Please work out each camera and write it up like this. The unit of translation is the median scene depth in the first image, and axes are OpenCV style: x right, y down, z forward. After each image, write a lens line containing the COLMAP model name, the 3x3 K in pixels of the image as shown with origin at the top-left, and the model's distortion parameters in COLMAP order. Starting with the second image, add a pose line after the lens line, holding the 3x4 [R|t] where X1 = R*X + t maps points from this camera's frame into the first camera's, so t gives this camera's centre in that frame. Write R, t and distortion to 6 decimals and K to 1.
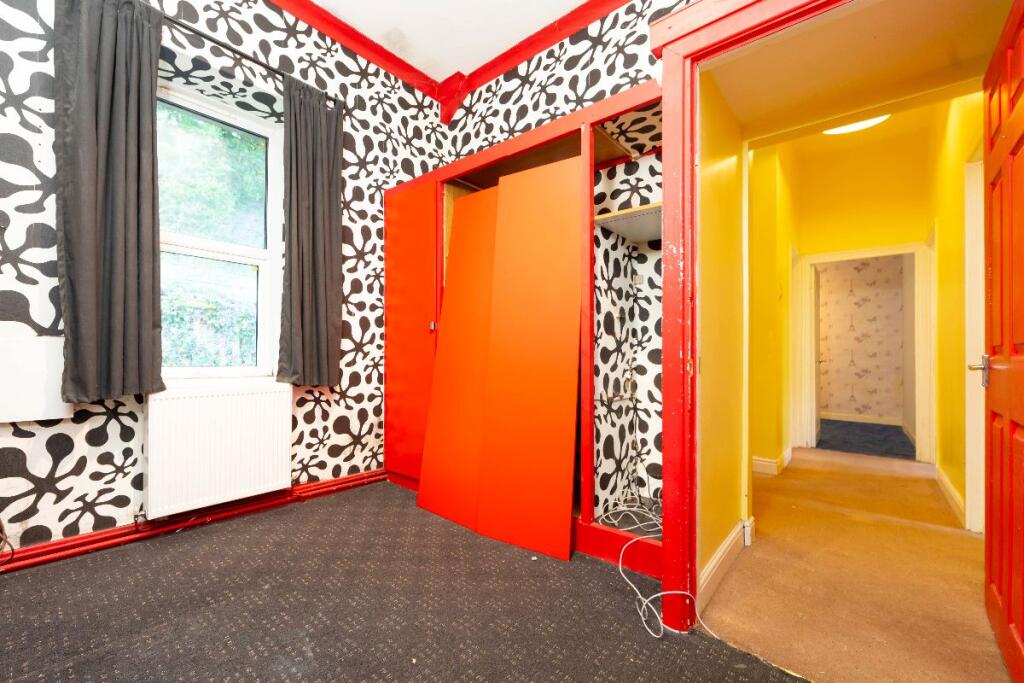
lens RADIAL K [[411.1, 0, 502.8], [0, 411.1, 346.4], [0, 0, 1]] dist [-0.000368, -0.000007]
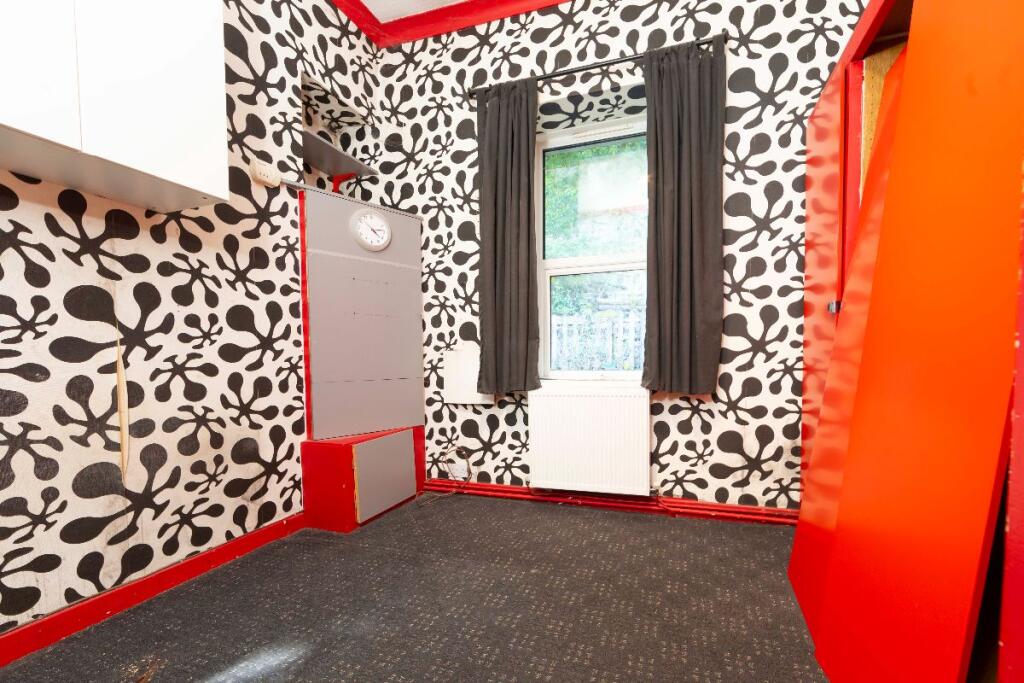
lens RADIAL K [[432.6, 0, 512.7], [0, 432.6, 379.2], [0, 0, 1]] dist [0.001483, 0.000106]
pose [[0.392194, 0.025478, -0.919530, 0.319819], [0.038503, 0.998286, 0.044082, 0.015090], [0.919076, -0.052693, 0.390540, 0.372355]]
